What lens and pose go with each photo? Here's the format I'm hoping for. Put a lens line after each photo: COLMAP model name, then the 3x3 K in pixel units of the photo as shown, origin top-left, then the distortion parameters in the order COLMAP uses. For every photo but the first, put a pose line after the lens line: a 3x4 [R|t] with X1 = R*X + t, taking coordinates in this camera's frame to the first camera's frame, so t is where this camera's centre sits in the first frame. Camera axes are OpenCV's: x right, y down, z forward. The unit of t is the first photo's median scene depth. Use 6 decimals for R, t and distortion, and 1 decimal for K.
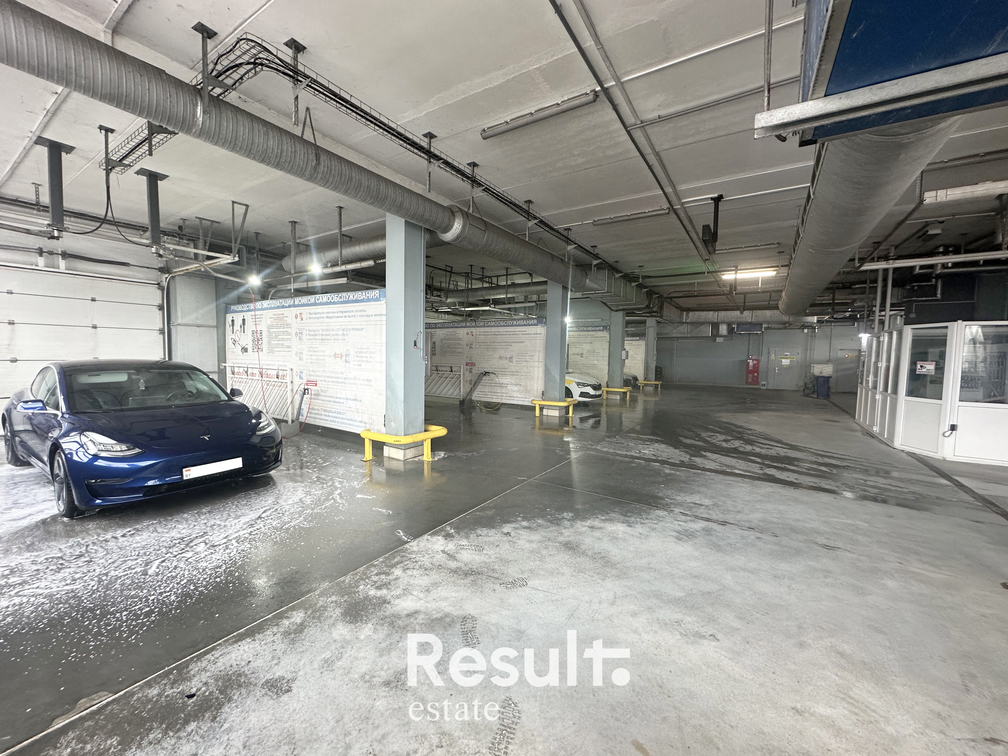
lens RADIAL K [[398.1, 0, 504.0], [0, 398.1, 378.0], [0, 0, 1]] dist [-0.002703, -0.000182]
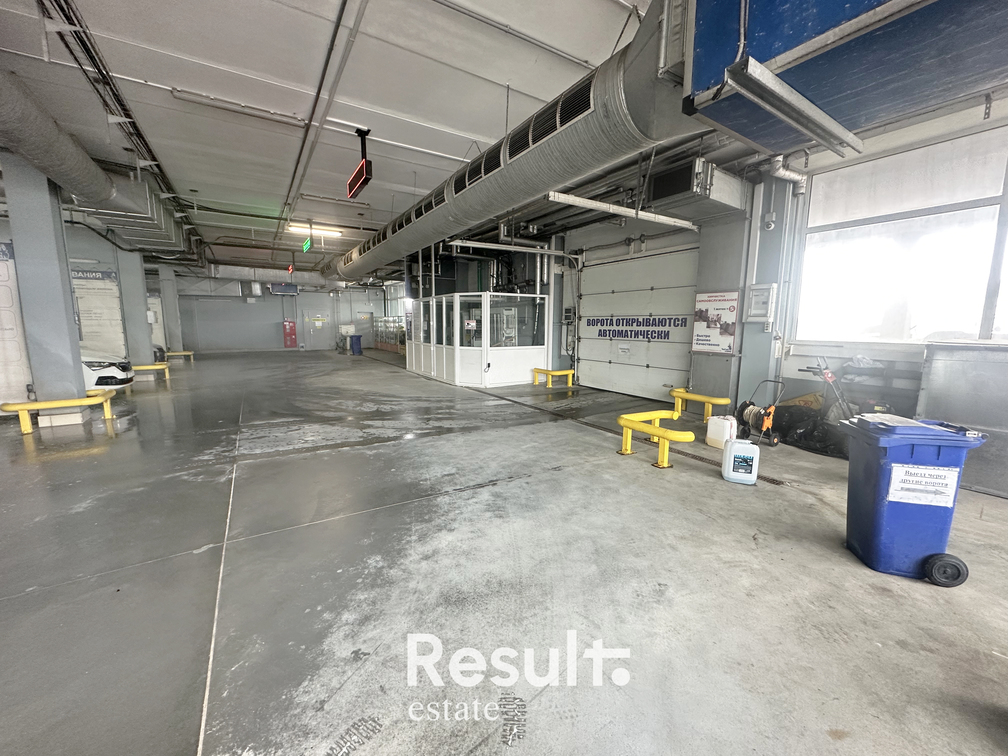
lens RADIAL K [[398.1, 0, 504.0], [0, 398.1, 378.0], [0, 0, 1]] dist [-0.002703, -0.000182]
pose [[0.427885, -0.138780, 0.893115, -0.245435], [0.056541, 0.990316, 0.126795, -0.017170], [-0.902063, -0.003757, 0.431589, 0.459247]]
